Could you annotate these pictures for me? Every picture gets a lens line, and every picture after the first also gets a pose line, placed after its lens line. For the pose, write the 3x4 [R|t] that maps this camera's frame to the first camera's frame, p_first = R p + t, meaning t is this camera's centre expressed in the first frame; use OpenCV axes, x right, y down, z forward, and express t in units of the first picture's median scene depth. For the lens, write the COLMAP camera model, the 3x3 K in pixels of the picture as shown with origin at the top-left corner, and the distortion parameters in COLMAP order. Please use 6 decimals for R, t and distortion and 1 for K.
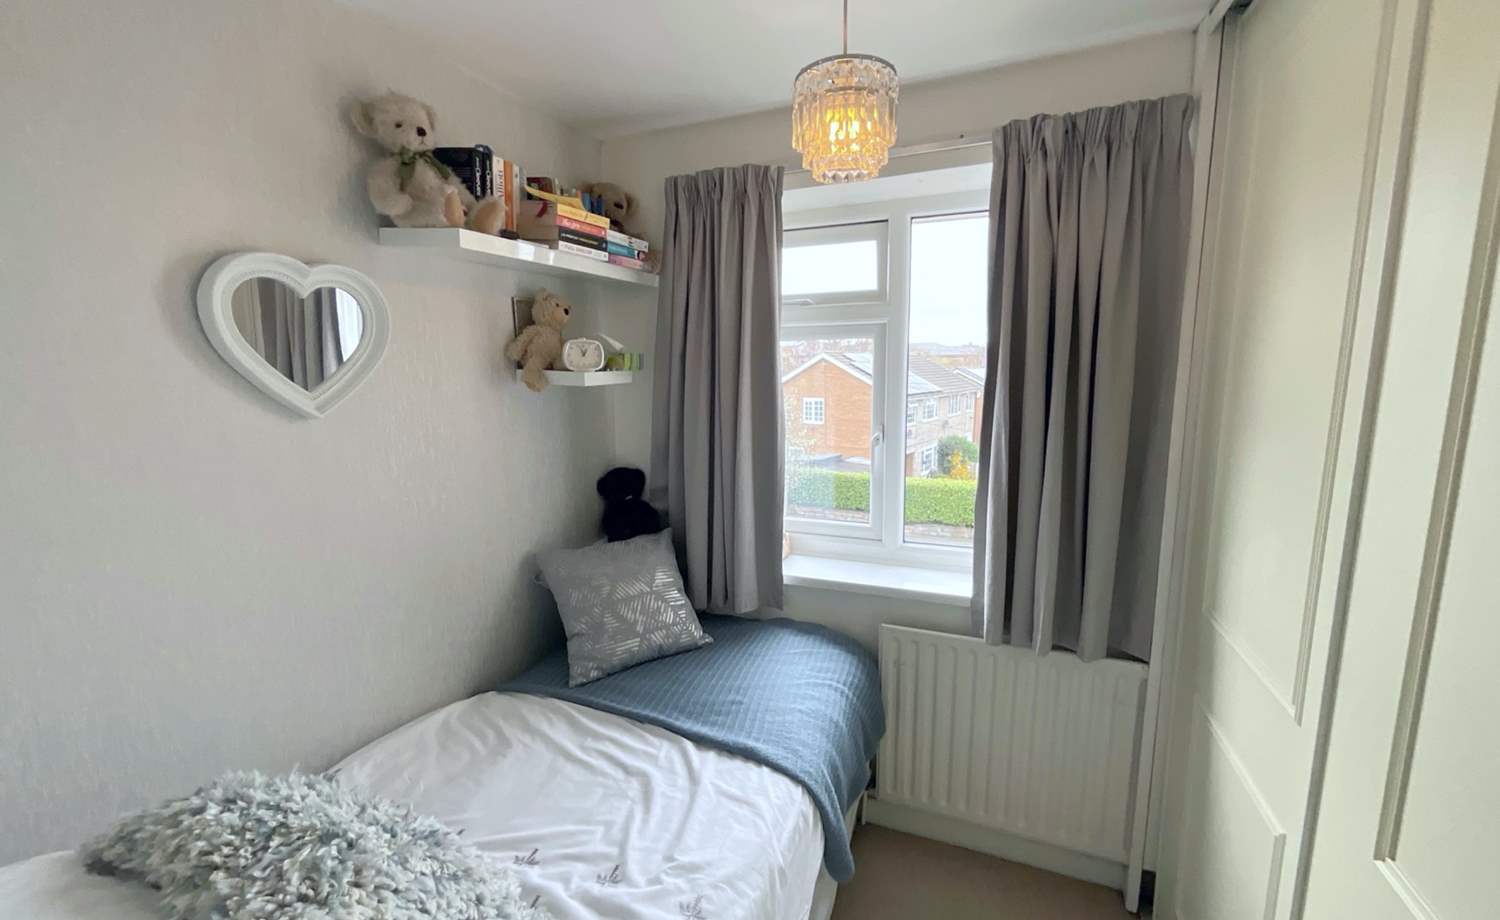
lens RADIAL K [[608.3, 0, 751.3], [0, 608.3, 459.4], [0, 0, 1]] dist [-0.000722, -0.000117]
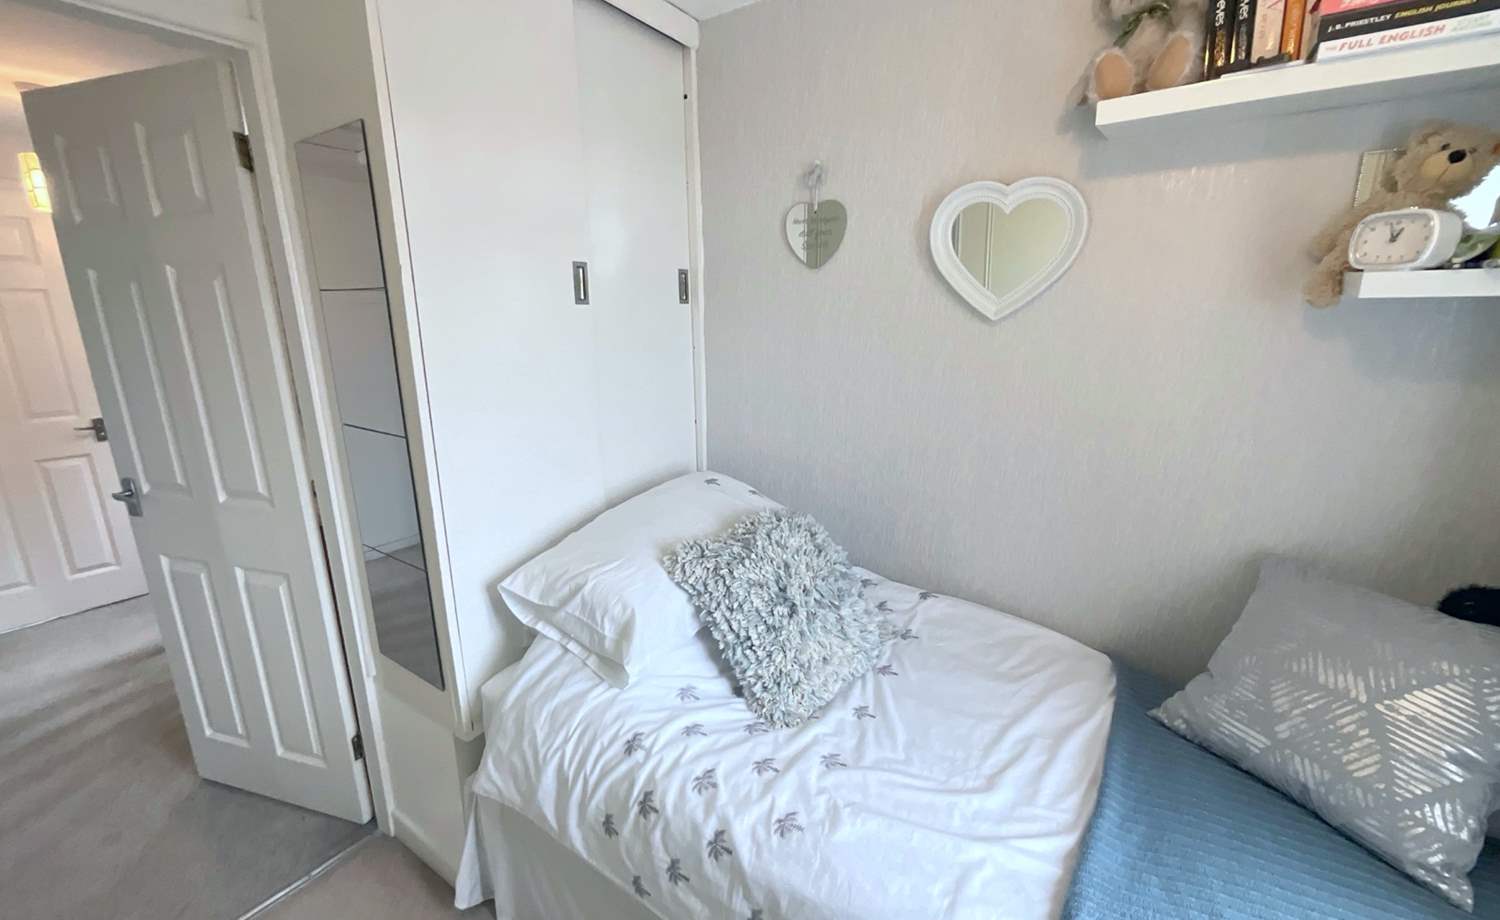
lens RADIAL K [[608.3, 0, 751.3], [0, 608.3, 459.4], [0, 0, 1]] dist [-0.000722, -0.000117]
pose [[-0.213762, 0.251171, -0.944044, 0.458928], [-0.141665, 0.948195, 0.284354, -0.065869], [0.966559, 0.194522, -0.167106, 0.639323]]
